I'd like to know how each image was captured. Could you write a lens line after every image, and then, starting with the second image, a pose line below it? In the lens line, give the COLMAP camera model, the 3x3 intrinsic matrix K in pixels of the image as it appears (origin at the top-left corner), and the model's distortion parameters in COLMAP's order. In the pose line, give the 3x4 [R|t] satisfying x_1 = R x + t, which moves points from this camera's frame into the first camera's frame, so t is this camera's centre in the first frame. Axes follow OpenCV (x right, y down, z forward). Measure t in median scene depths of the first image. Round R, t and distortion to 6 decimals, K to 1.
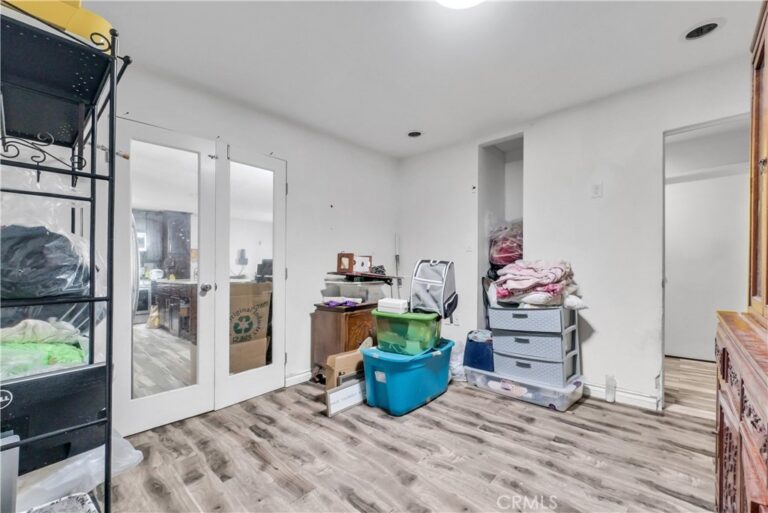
lens RADIAL K [[326.0, 0, 384.0], [0, 326.0, 256.5], [0, 0, 1]] dist [0.000593, 0.000188]
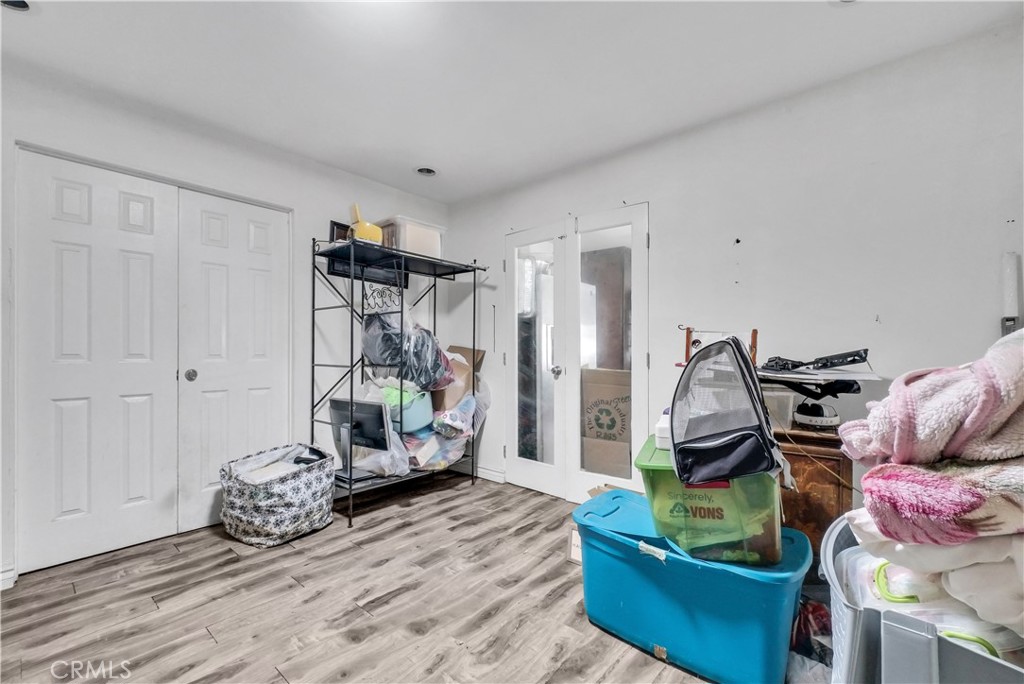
lens RADIAL K [[434.7, 0, 512.0], [0, 434.7, 342.0], [0, 0, 1]] dist [0.000593, 0.000188]
pose [[0.013728, -0.012053, -0.999833, 0.898549], [0.033879, 0.999359, -0.011582, 0.020858], [0.999332, -0.033714, 0.014127, 0.989582]]
